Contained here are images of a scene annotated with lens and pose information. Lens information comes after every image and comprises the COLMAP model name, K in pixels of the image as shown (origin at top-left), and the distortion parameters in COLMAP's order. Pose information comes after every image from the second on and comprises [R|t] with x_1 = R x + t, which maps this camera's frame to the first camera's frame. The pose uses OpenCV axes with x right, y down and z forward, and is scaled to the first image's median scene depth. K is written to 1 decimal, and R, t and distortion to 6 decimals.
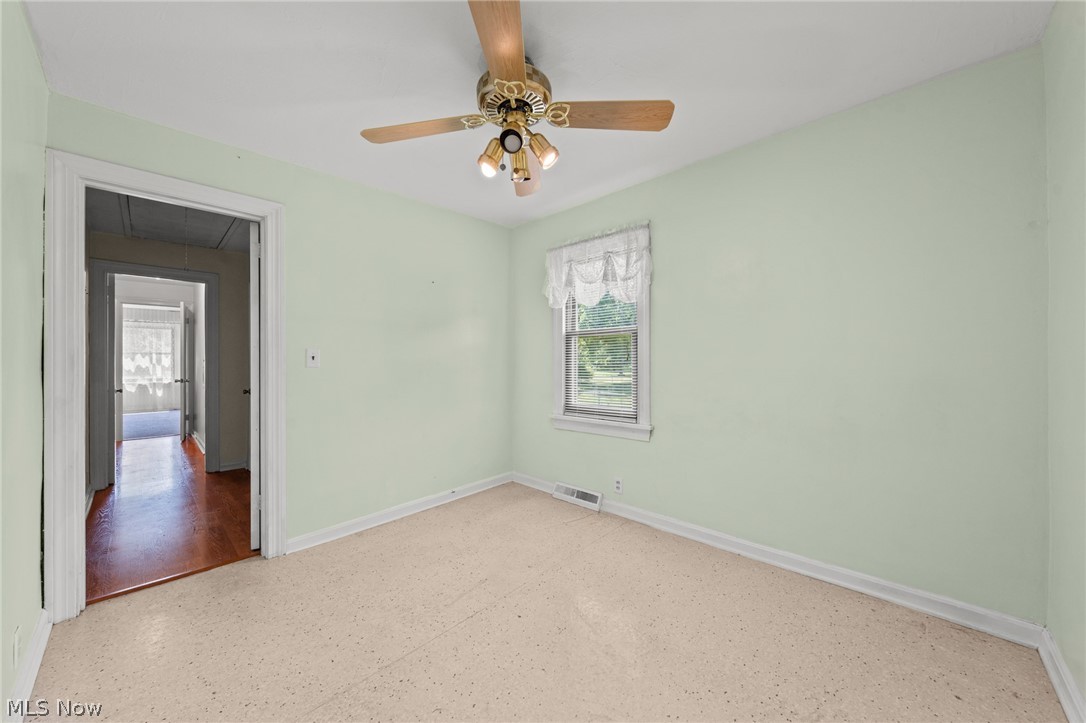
lens RADIAL K [[392.2, 0, 546.2], [0, 392.2, 365.3], [0, 0, 1]] dist [-0.002059, -0.000079]
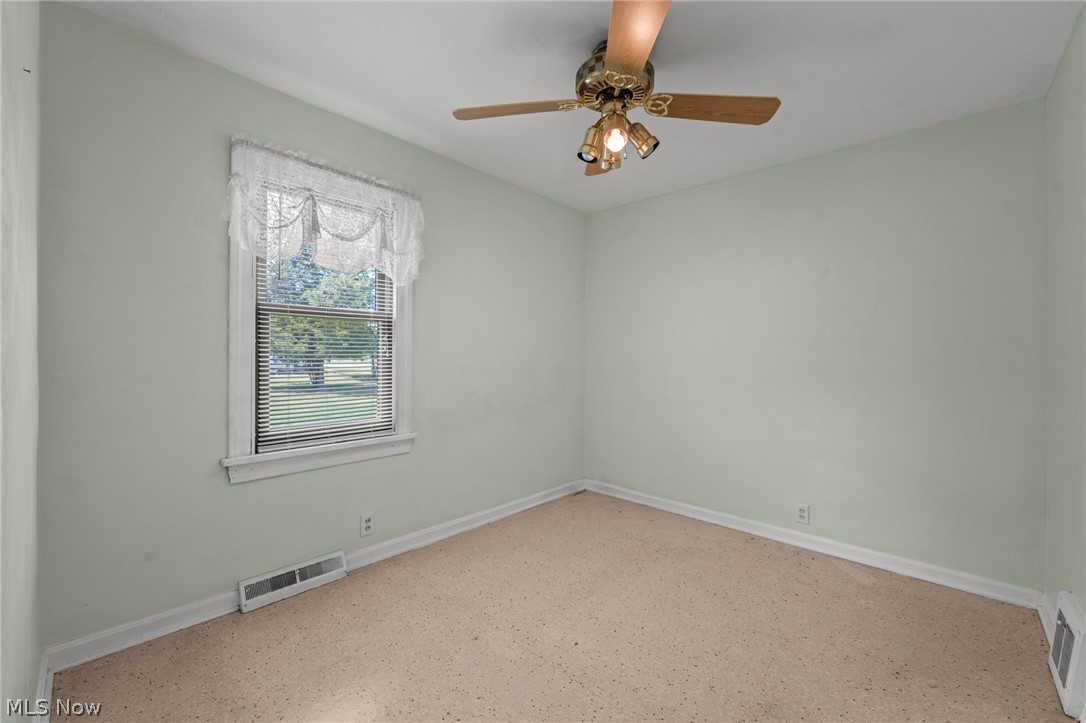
lens RADIAL K [[464.7, 0, 543.0], [0, 464.7, 361.5], [0, 0, 1]] dist [0.000139, 0.000095]
pose [[-0.045834, -0.004212, 0.998940, -0.749729], [0.004999, 0.999978, 0.004446, -0.003213], [-0.998937, 0.005197, -0.045812, 0.753376]]
